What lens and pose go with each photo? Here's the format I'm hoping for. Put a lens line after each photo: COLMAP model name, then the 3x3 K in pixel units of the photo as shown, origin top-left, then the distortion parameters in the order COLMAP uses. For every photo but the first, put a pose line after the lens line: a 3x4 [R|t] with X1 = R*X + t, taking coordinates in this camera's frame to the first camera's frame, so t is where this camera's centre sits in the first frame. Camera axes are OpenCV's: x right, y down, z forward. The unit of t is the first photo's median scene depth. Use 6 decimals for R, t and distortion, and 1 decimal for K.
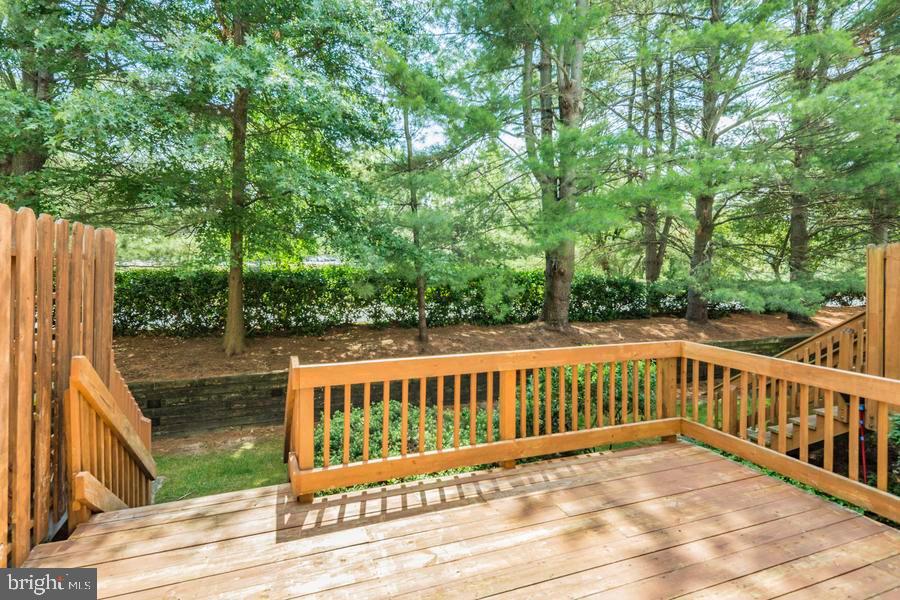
lens RADIAL K [[447.3, 0, 432.5], [0, 447.3, 264.1], [0, 0, 1]] dist [0.022377, -0.000223]
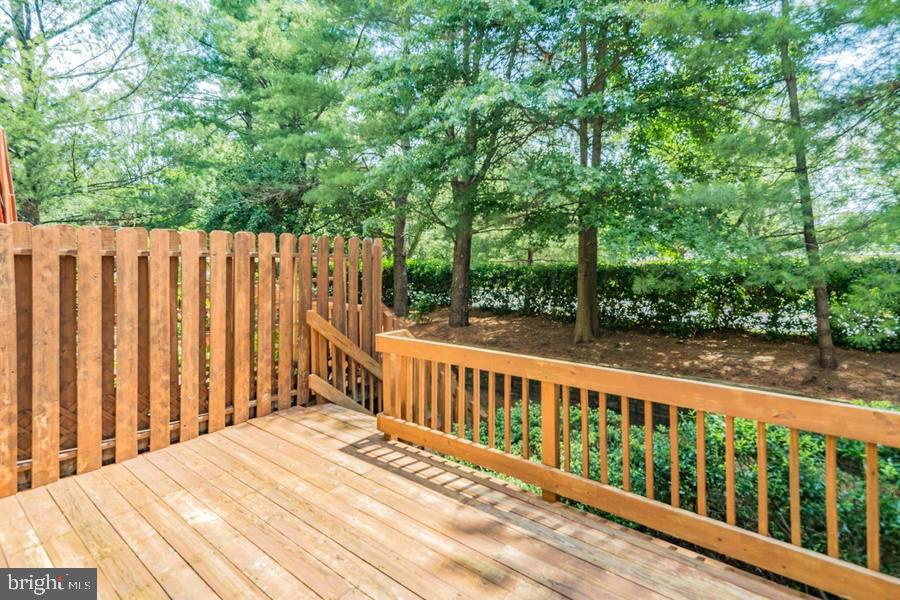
lens RADIAL K [[447.3, 0, 432.5], [0, 447.3, 264.1], [0, 0, 1]] dist [0.022377, -0.000223]
pose [[0.483105, -0.010586, -0.875498, 0.895426], [0.020995, 0.999779, -0.000504, 0.016219], [0.875310, -0.018138, 0.483221, 0.469260]]
